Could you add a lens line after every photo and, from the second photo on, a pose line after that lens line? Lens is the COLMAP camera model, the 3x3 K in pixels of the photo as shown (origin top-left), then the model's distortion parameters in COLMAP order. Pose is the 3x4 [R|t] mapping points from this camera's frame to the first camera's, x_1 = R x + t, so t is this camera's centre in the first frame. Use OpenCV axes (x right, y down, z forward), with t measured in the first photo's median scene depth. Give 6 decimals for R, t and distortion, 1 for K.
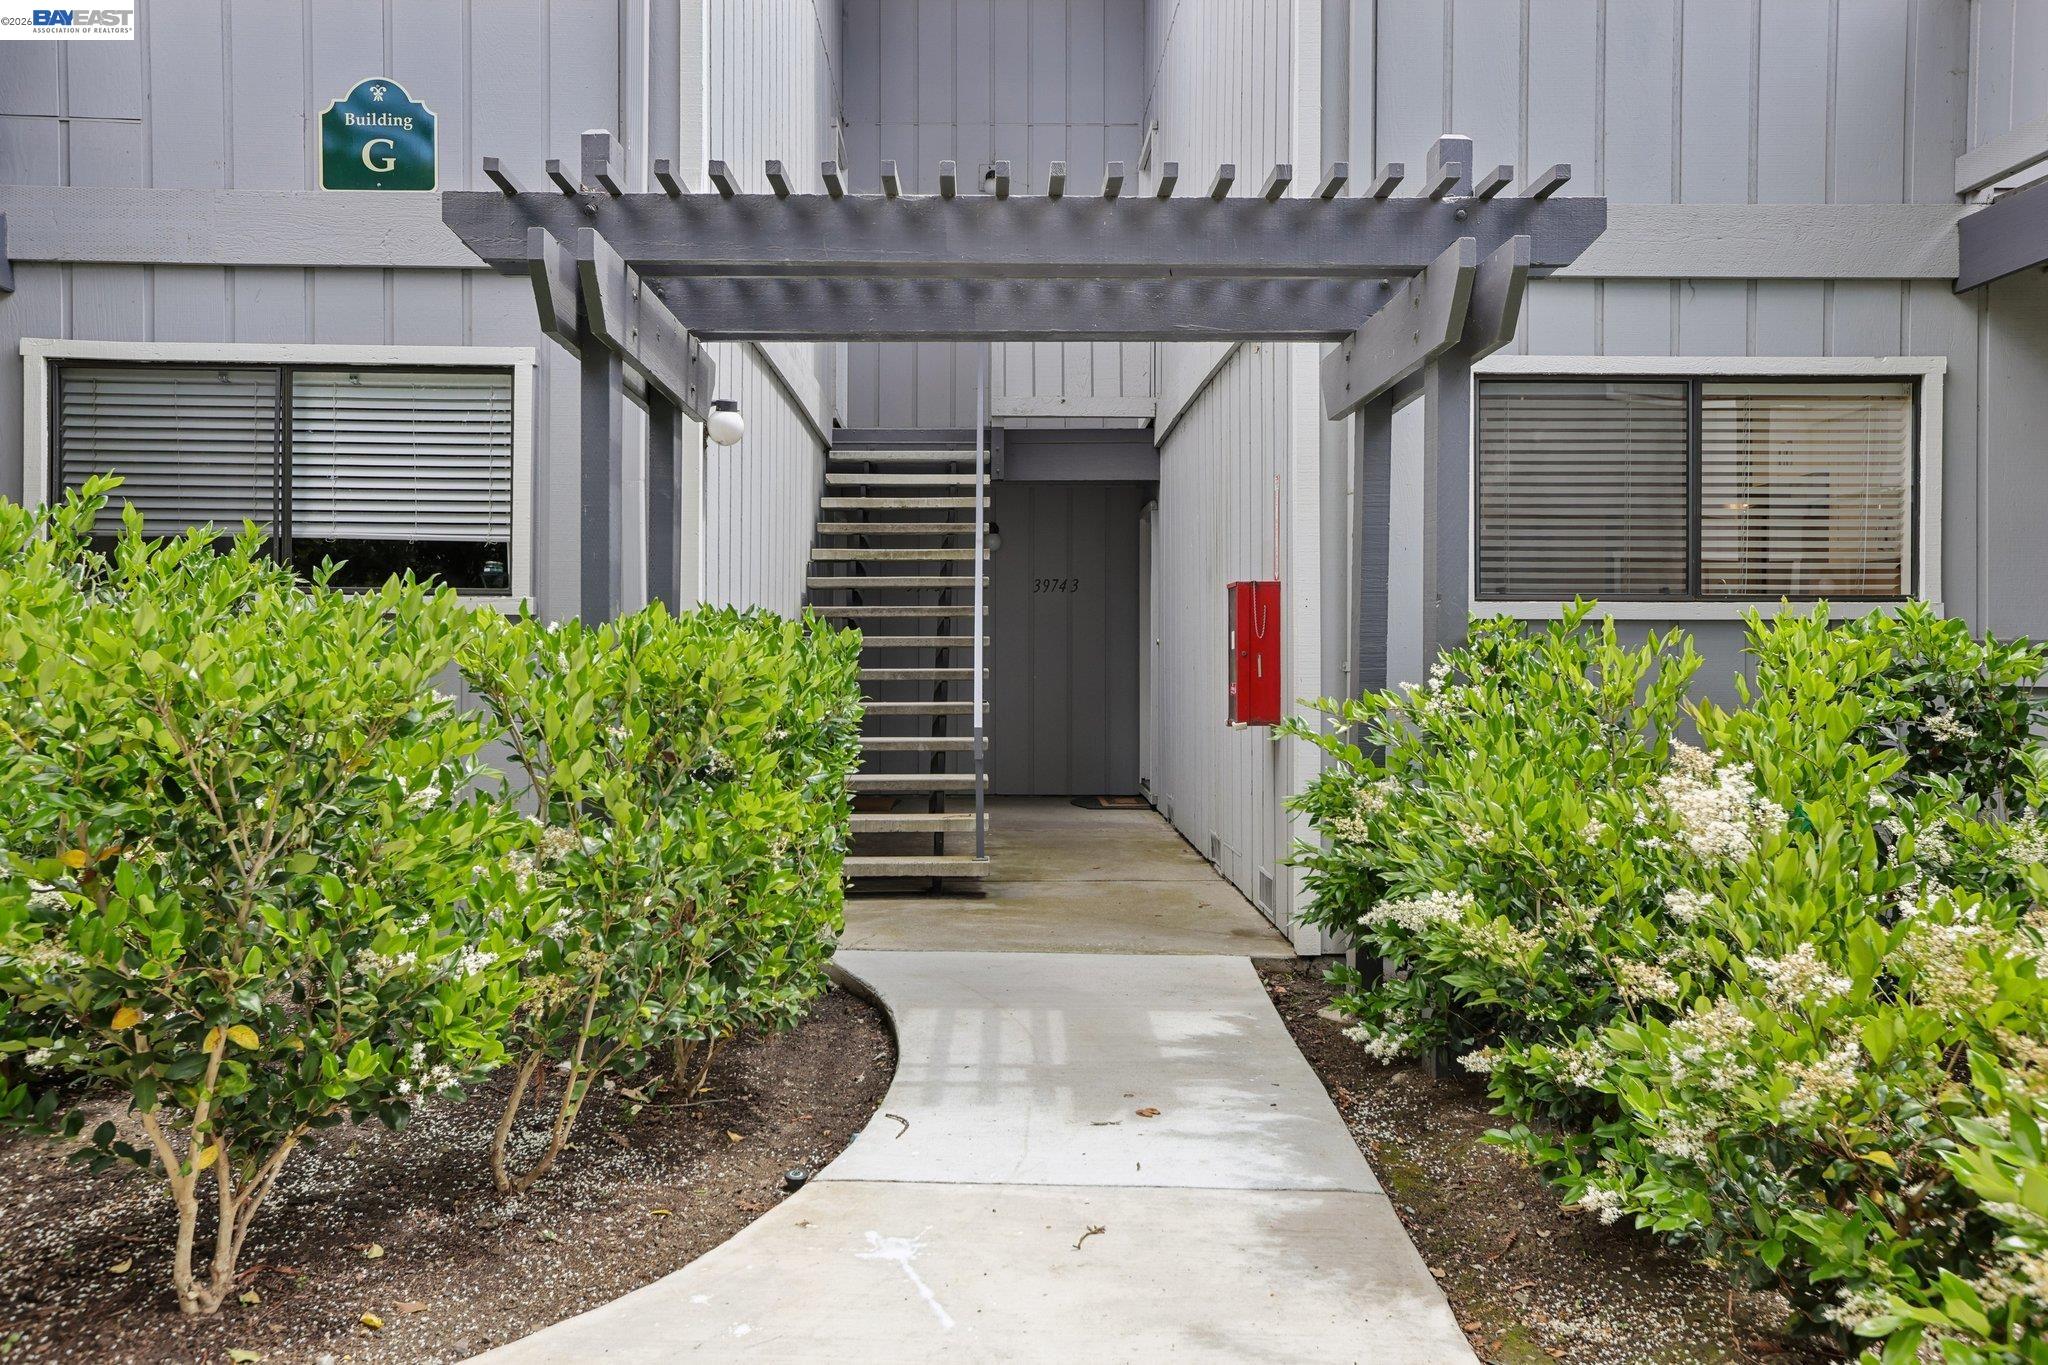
lens RADIAL K [[1658.3, 0, 1022.6], [0, 1658.3, 662.4], [0, 0, 1]] dist [0.007507, 0.015356]
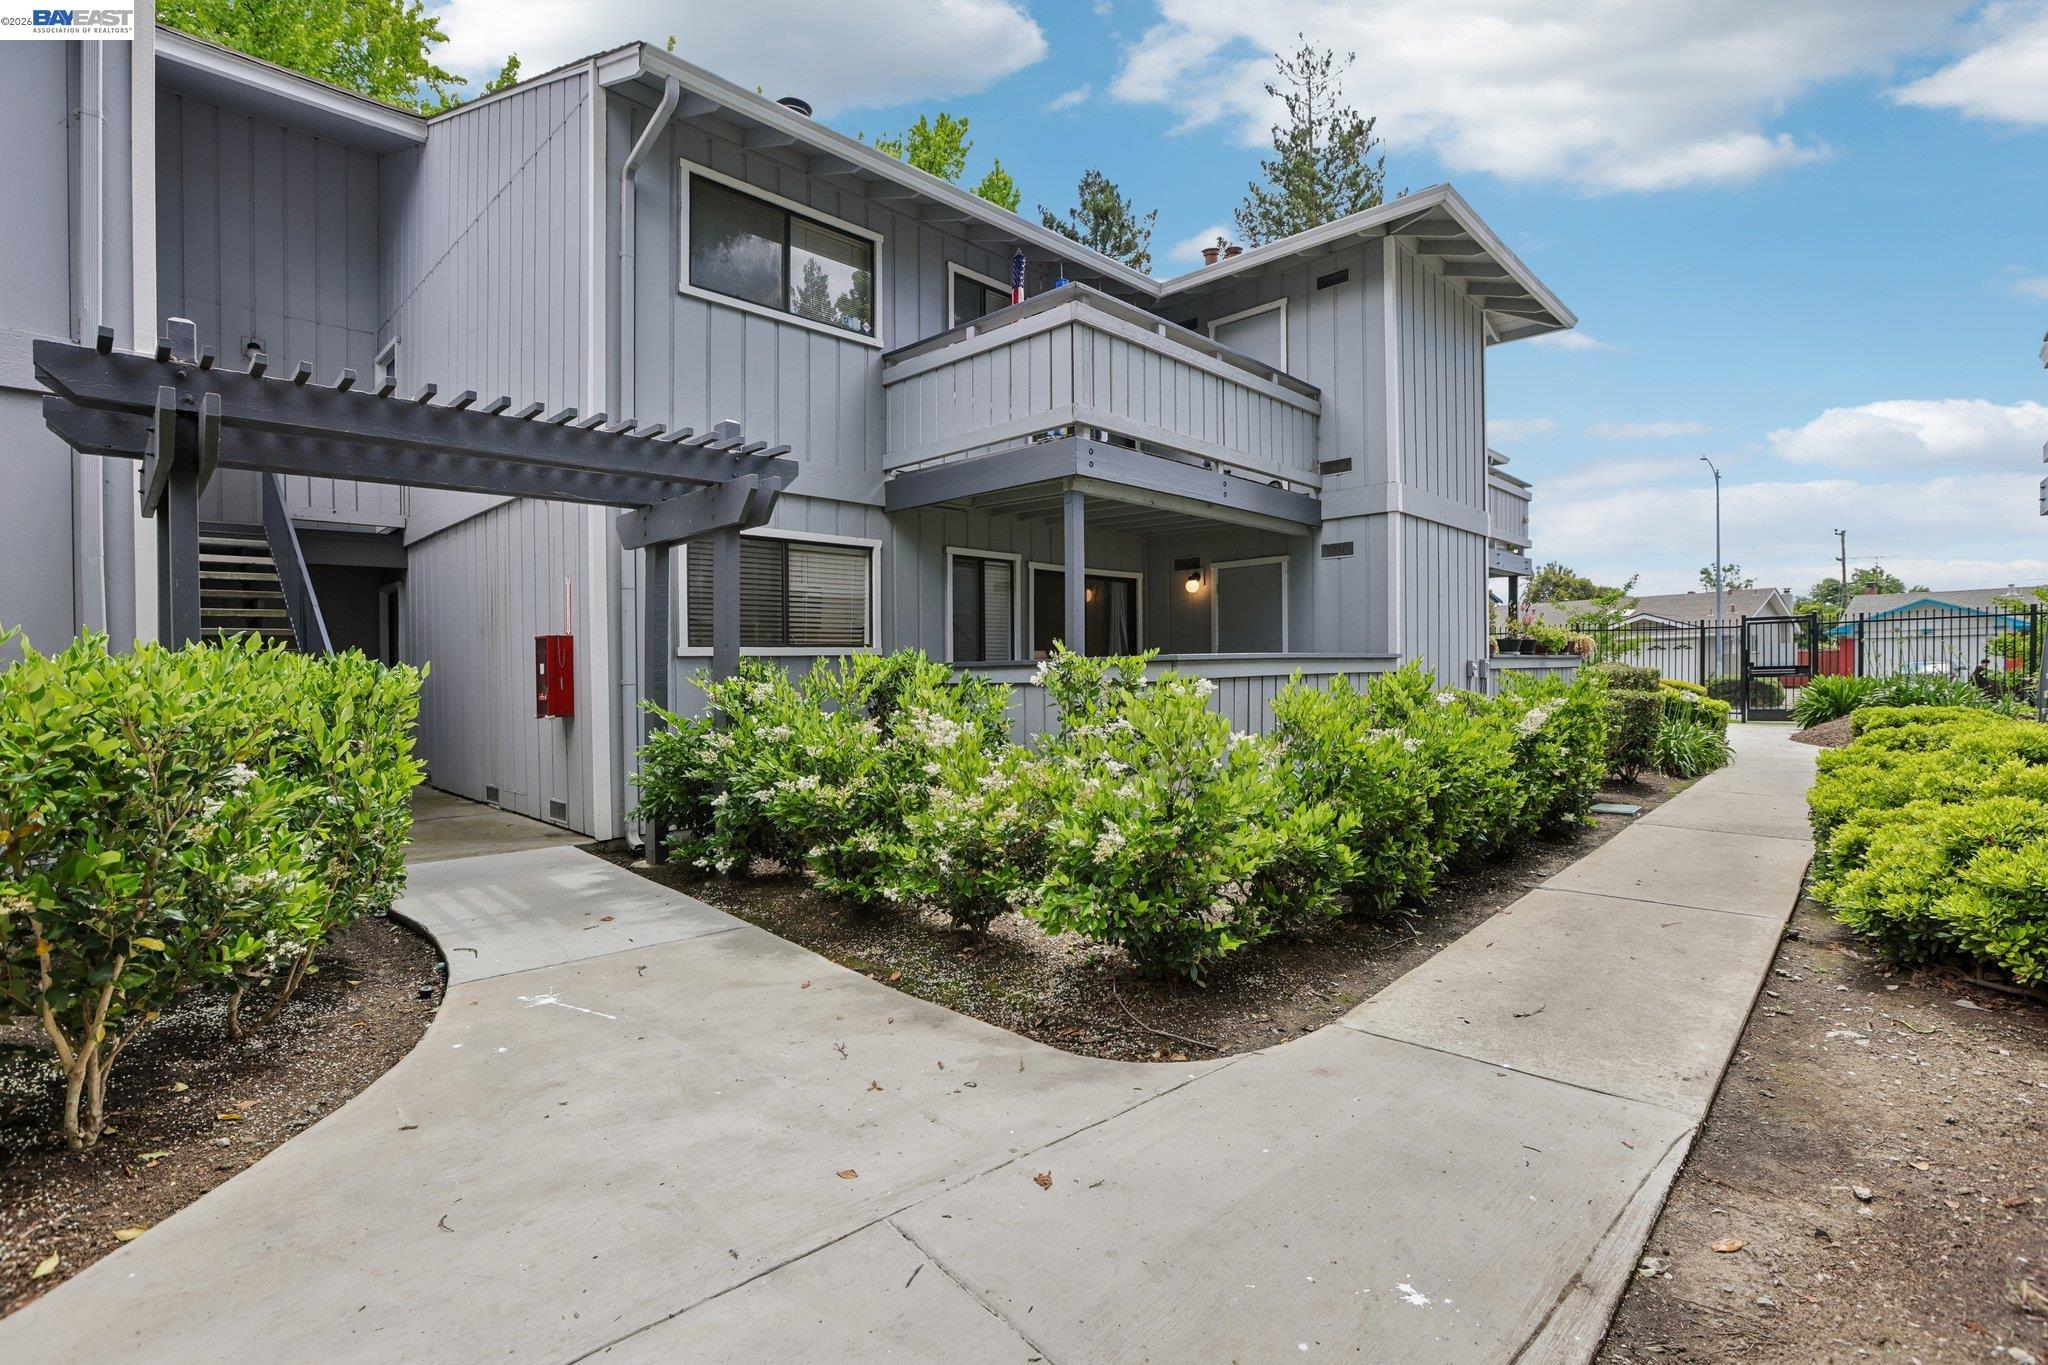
lens RADIAL K [[937.9, 0, 1025.0], [0, 937.9, 681.0], [0, 0, 1]] dist [-0.014113, 0.000716]
pose [[0.711632, -0.023483, 0.702160, -0.358694], [0.023818, 0.999673, 0.009293, 0.004598], [-0.702148, 0.010111, 0.711959, -0.093681]]
